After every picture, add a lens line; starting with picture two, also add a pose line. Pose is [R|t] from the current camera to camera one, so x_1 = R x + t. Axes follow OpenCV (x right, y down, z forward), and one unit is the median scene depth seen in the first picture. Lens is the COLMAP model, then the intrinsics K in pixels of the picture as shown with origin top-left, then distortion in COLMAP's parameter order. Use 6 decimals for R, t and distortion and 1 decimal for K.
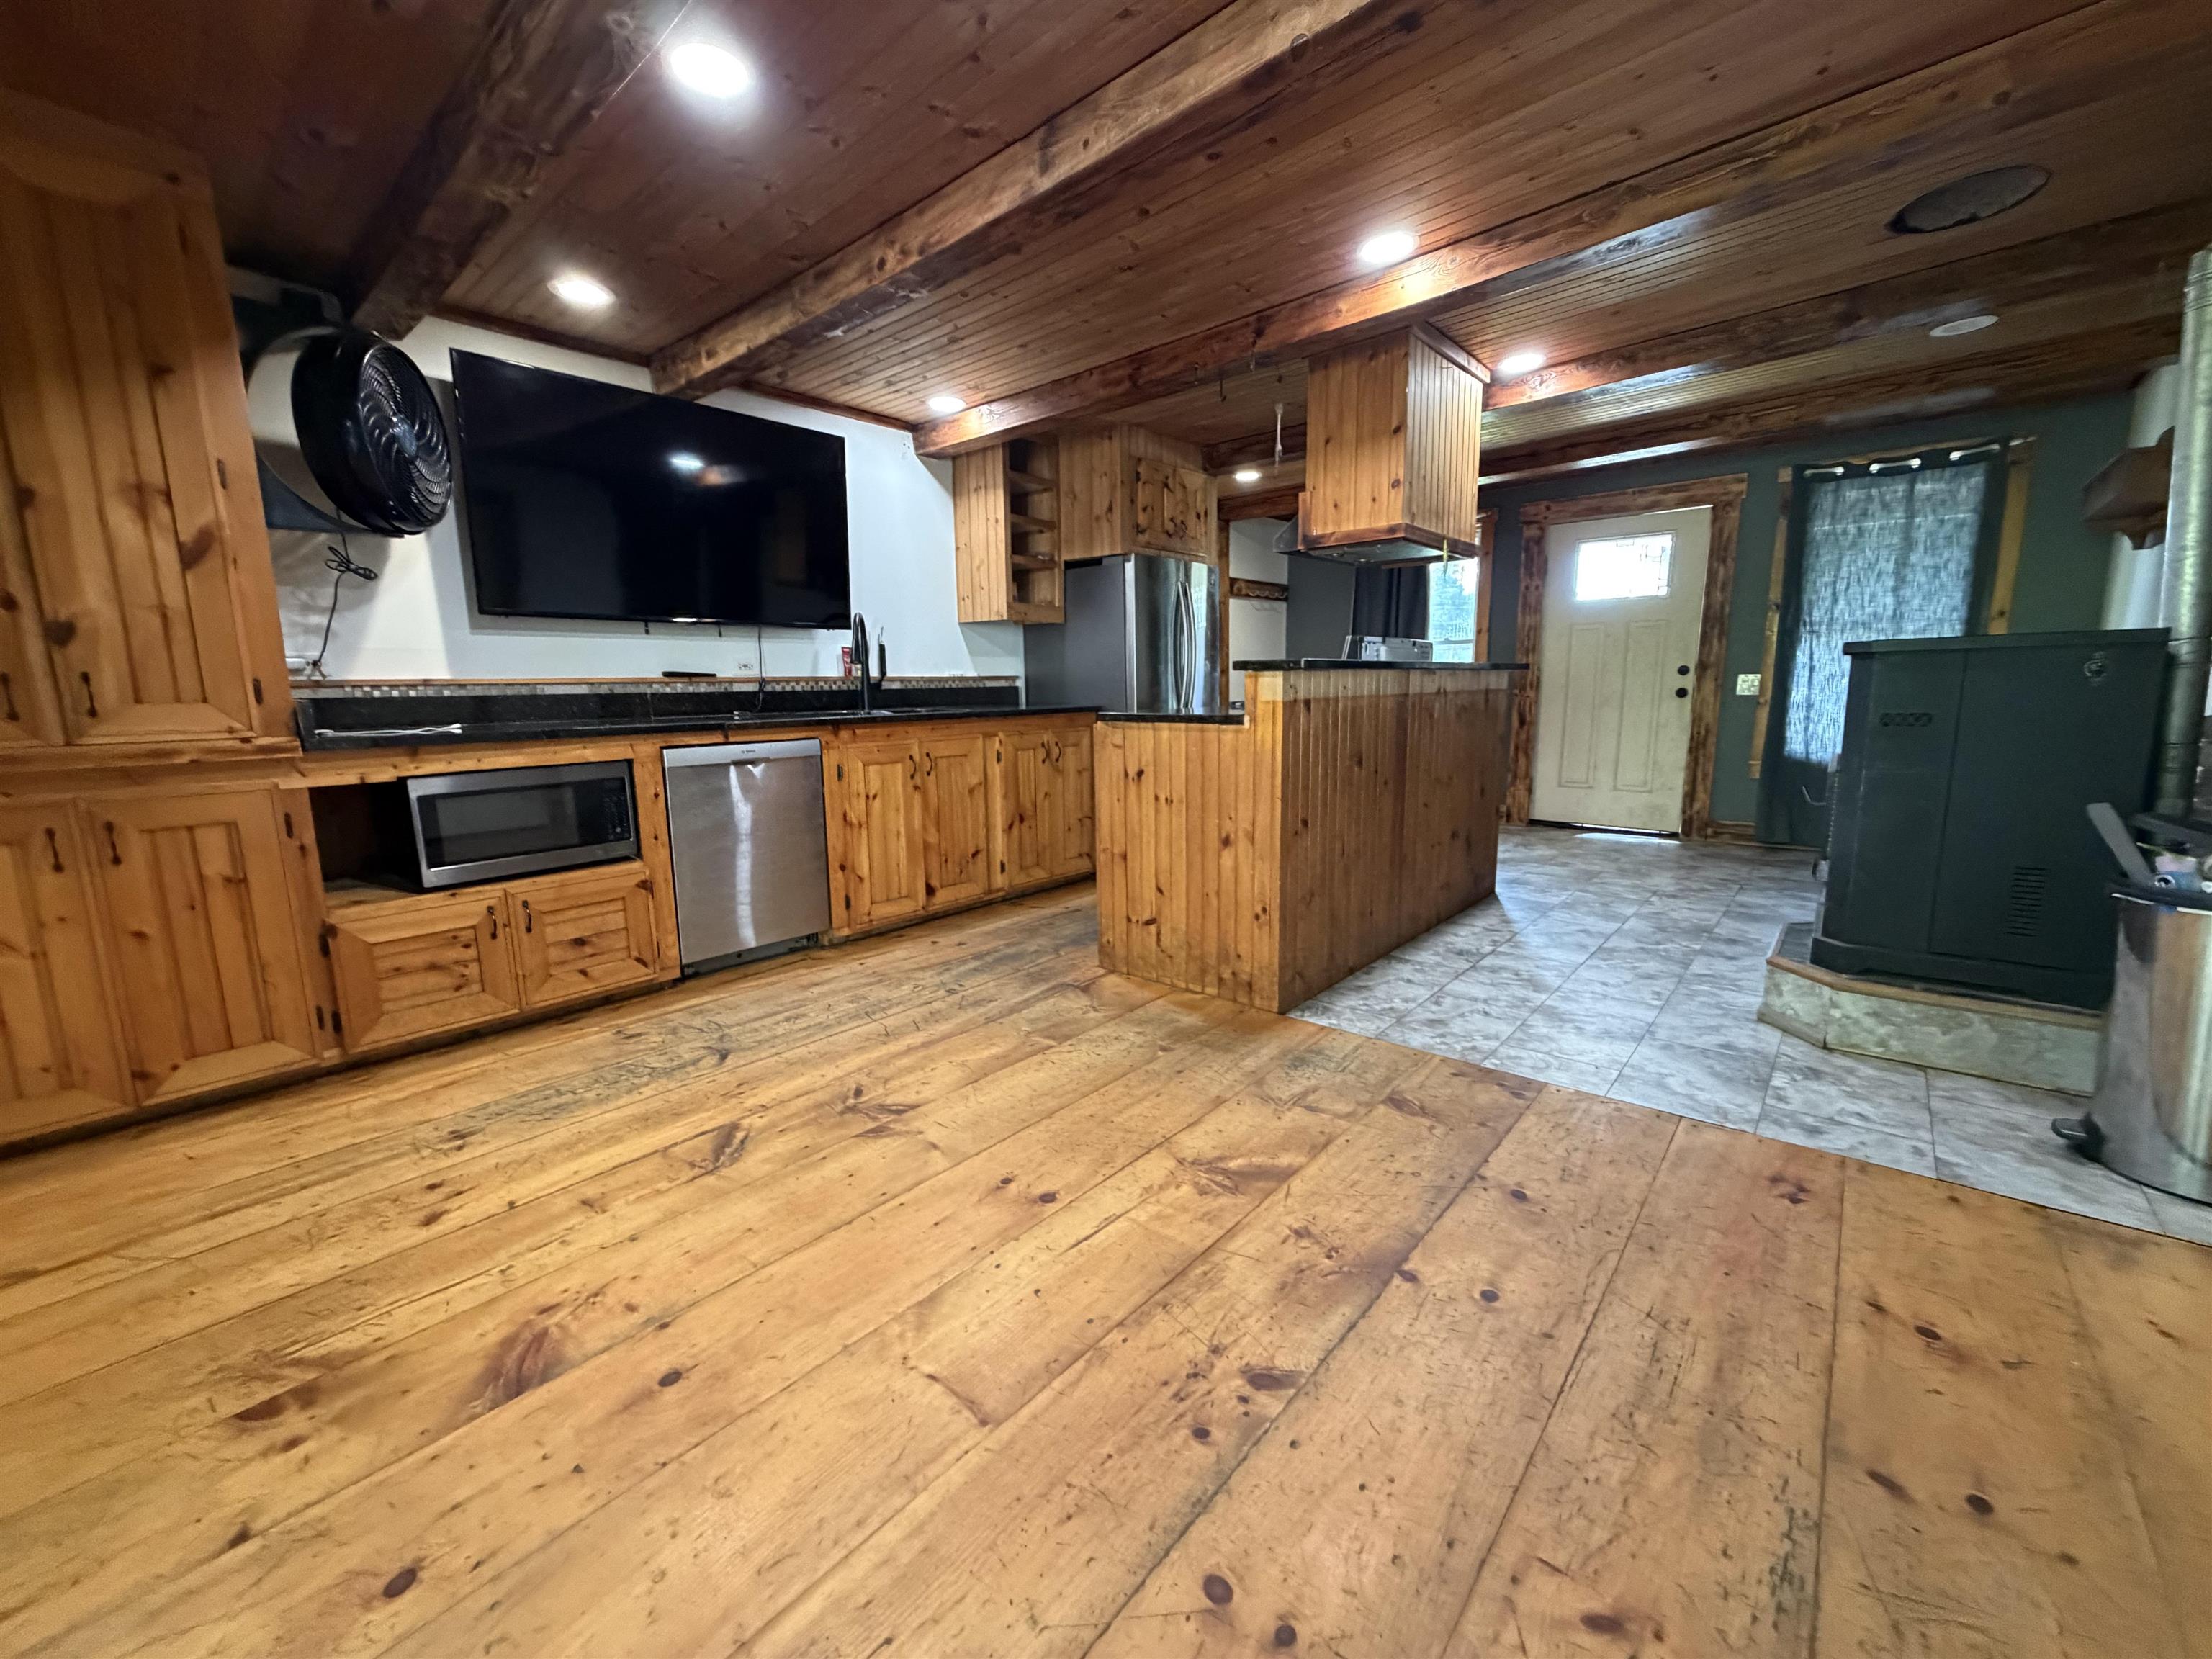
lens RADIAL K [[881.6, 0, 1102.1], [0, 881.6, 825.4], [0, 0, 1]] dist [-0.000444, -0.000017]
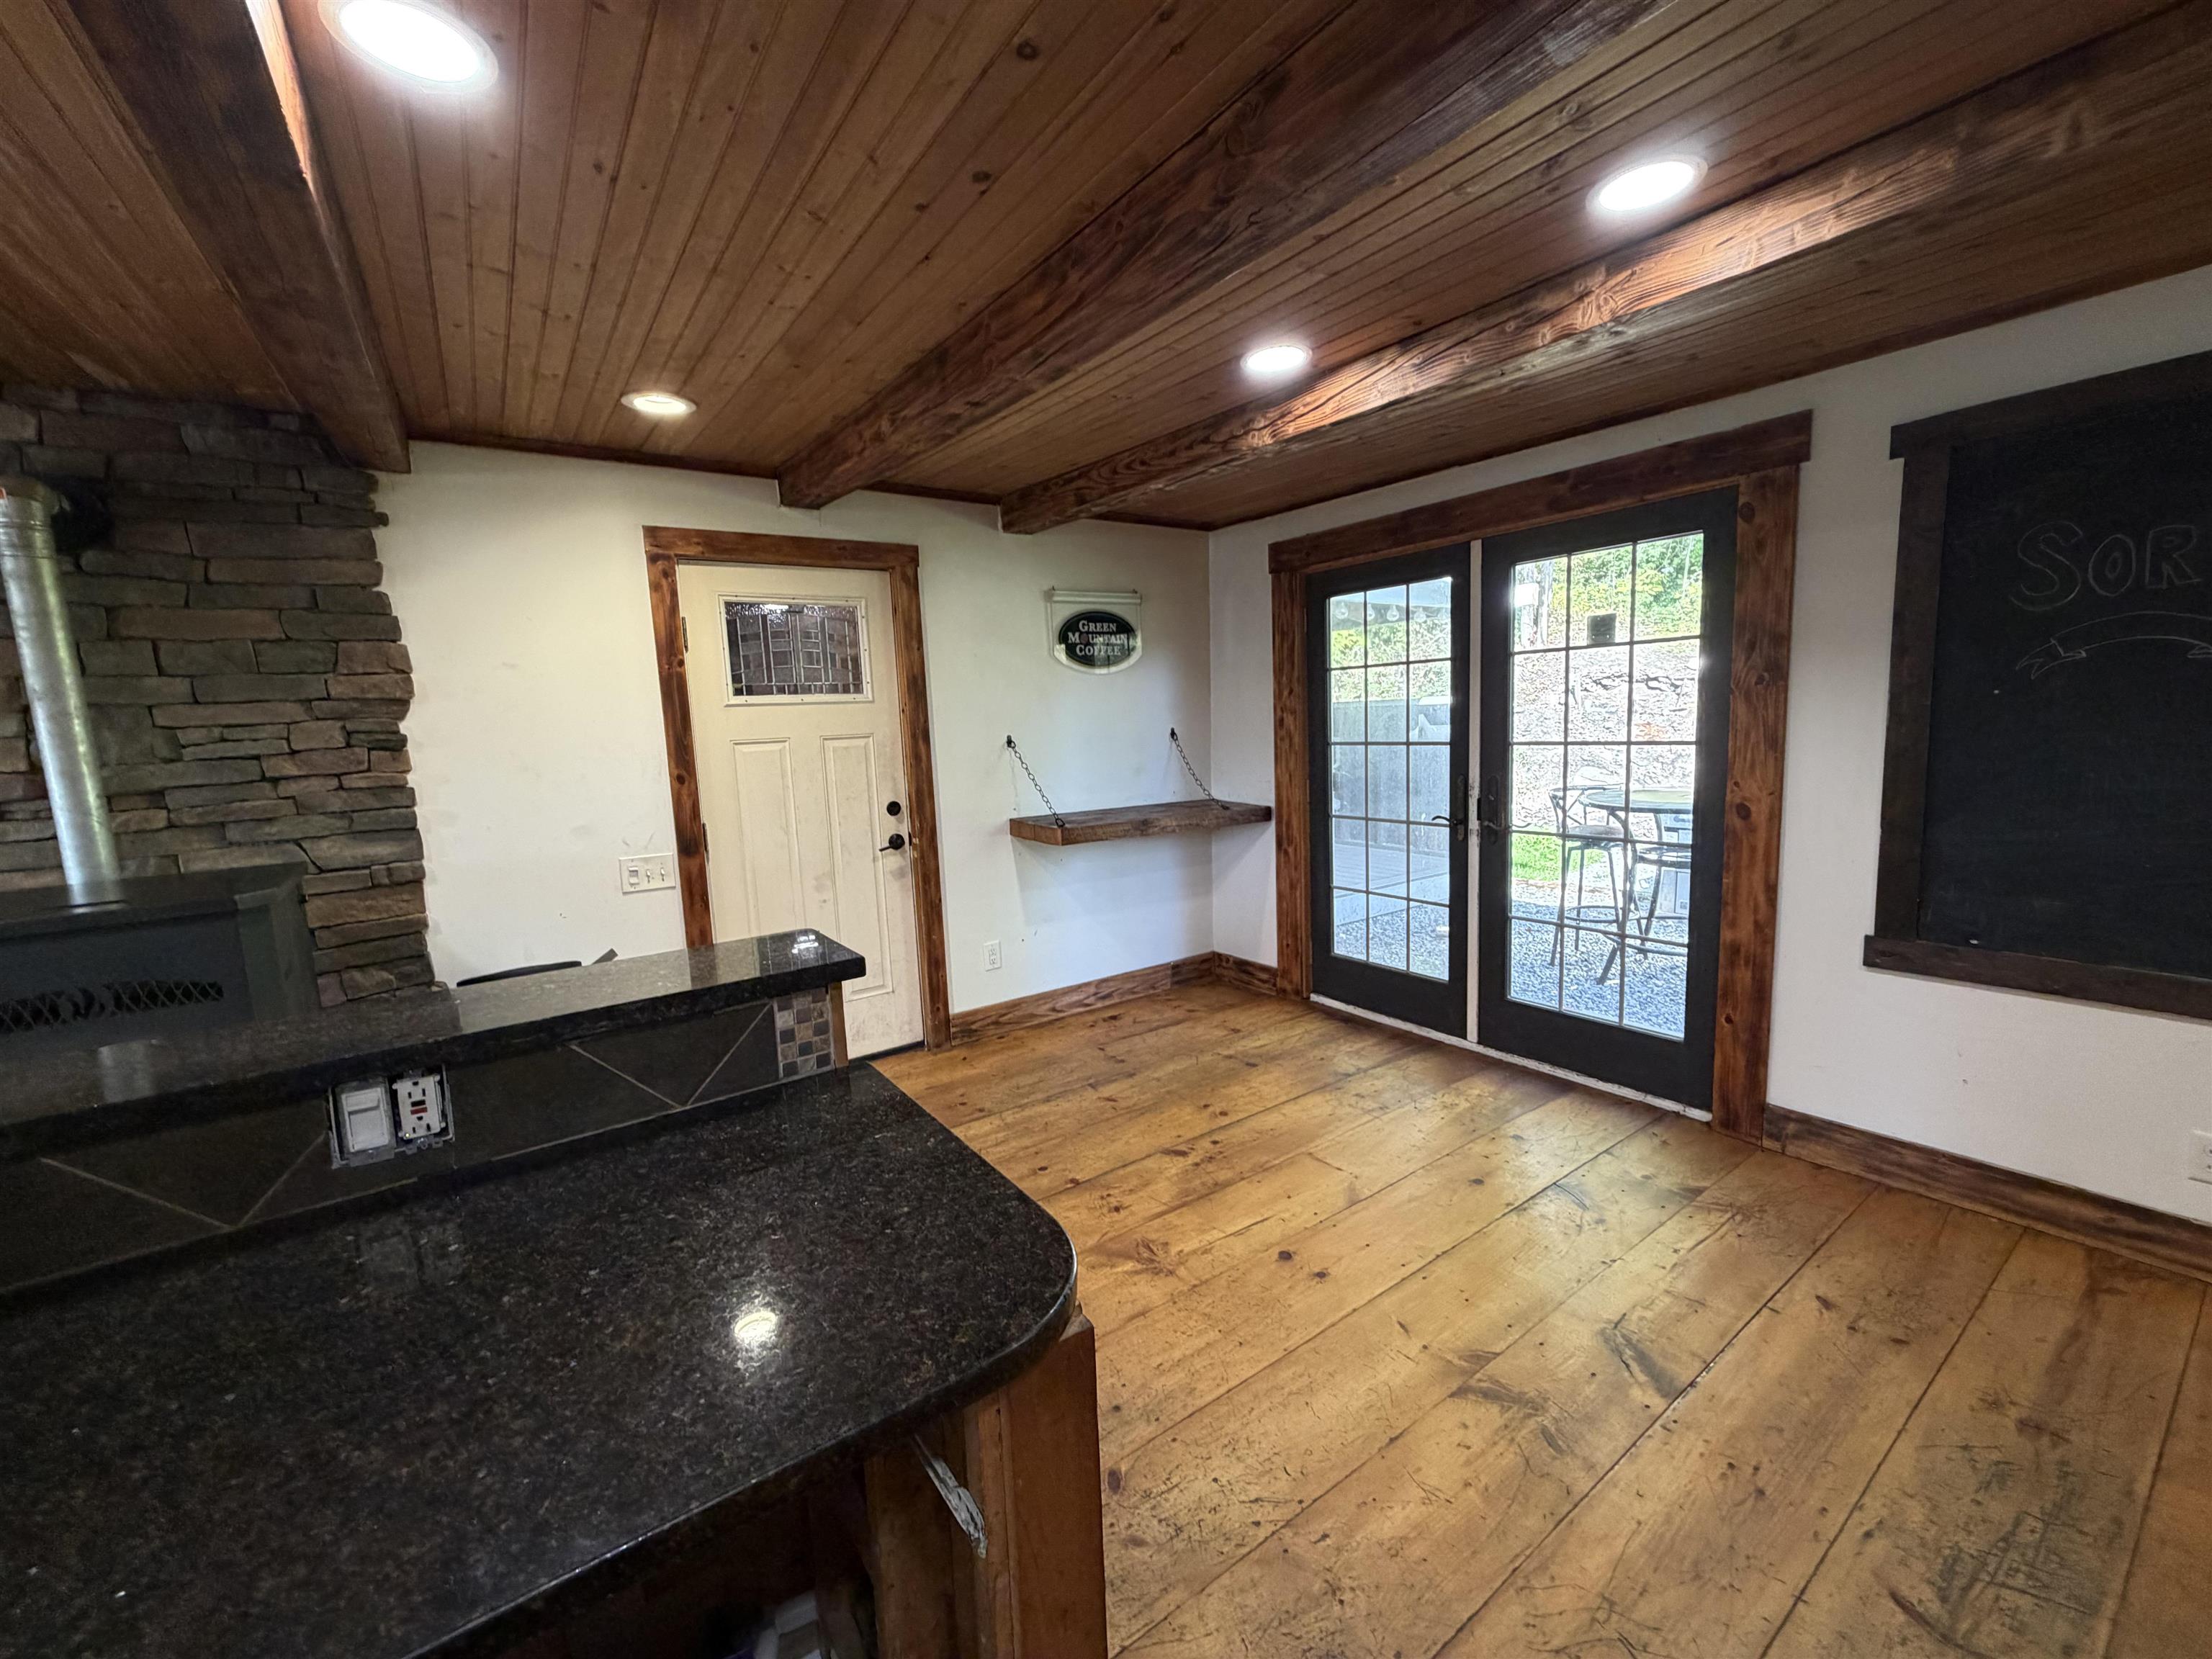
lens RADIAL K [[881.6, 0, 1106.7], [0, 881.6, 824.9], [0, 0, 1]] dist [-0.000444, -0.000017]
pose [[-0.971246, 0.029604, 0.236231, -0.128639], [0.096183, 0.956451, 0.275590, -0.548847], [-0.217784, 0.290387, -0.931797, 2.046721]]
